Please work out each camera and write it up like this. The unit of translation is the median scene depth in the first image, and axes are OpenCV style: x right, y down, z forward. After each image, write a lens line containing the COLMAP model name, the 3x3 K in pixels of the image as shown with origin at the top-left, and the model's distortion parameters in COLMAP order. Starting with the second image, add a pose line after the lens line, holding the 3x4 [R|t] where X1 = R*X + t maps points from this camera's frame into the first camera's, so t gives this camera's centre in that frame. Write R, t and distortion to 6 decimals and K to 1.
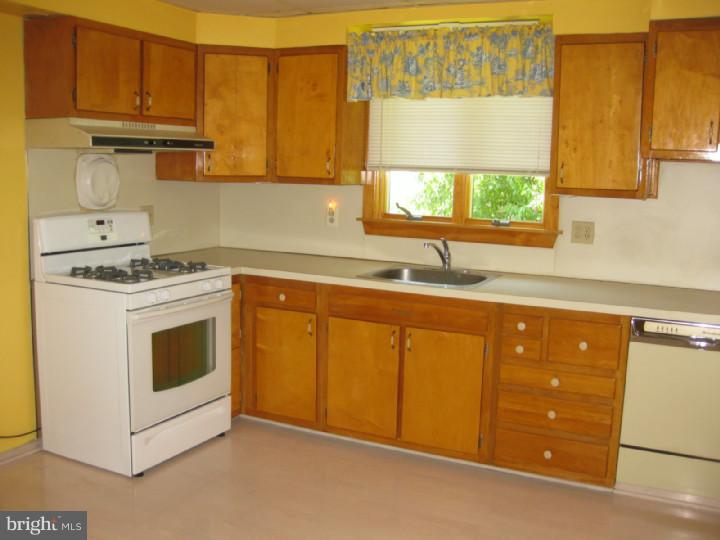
lens RADIAL K [[735.6, 0, 360.0], [0, 735.6, 270.0], [0, 0, 1]] dist [-0.085032, 0.008722]
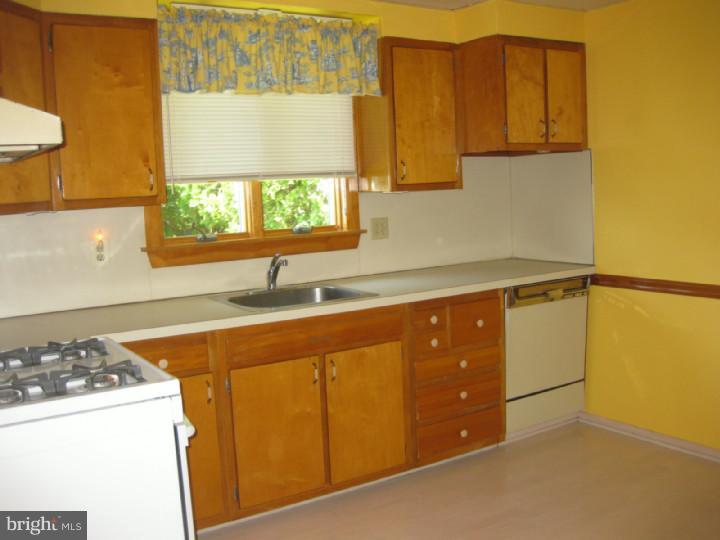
lens RADIAL K [[768.8, 0, 360.0], [0, 768.8, 270.0], [0, 0, 1]] dist [-0.129709, 0.008918]
pose [[0.504646, -0.143535, 0.851311, -0.658309], [0.176655, 0.982386, 0.060916, -0.066623], [-0.845059, 0.119647, 0.521114, 0.473358]]
